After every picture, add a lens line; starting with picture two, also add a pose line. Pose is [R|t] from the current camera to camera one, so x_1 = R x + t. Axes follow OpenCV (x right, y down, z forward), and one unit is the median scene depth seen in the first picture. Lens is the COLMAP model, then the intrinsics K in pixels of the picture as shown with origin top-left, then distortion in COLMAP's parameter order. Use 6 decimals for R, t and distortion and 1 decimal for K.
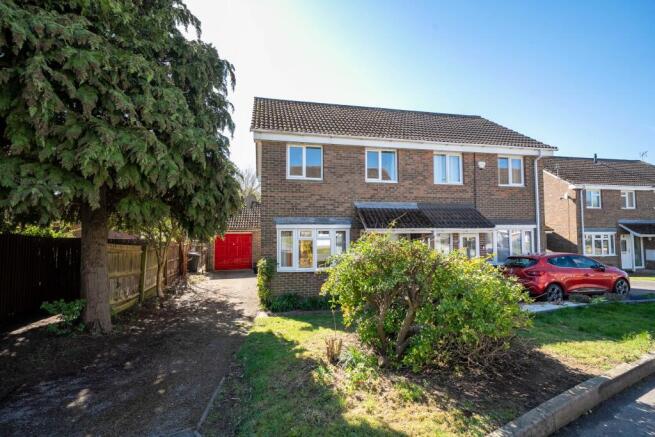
lens RADIAL K [[298.6, 0, 327.3], [0, 298.6, 217.2], [0, 0, 1]] dist [0.014256, -0.000237]
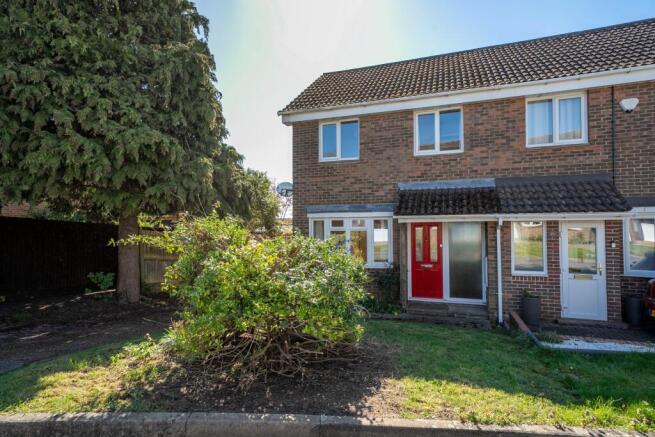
lens RADIAL K [[360.7, 0, 327.4], [0, 360.7, 220.3], [0, 0, 1]] dist [0.022781, 0.000924]
pose [[0.853667, -0.008948, -0.520742, 0.422560], [0.032739, 0.998797, 0.036508, 0.006704], [0.519788, -0.048215, 0.852933, 0.080012]]
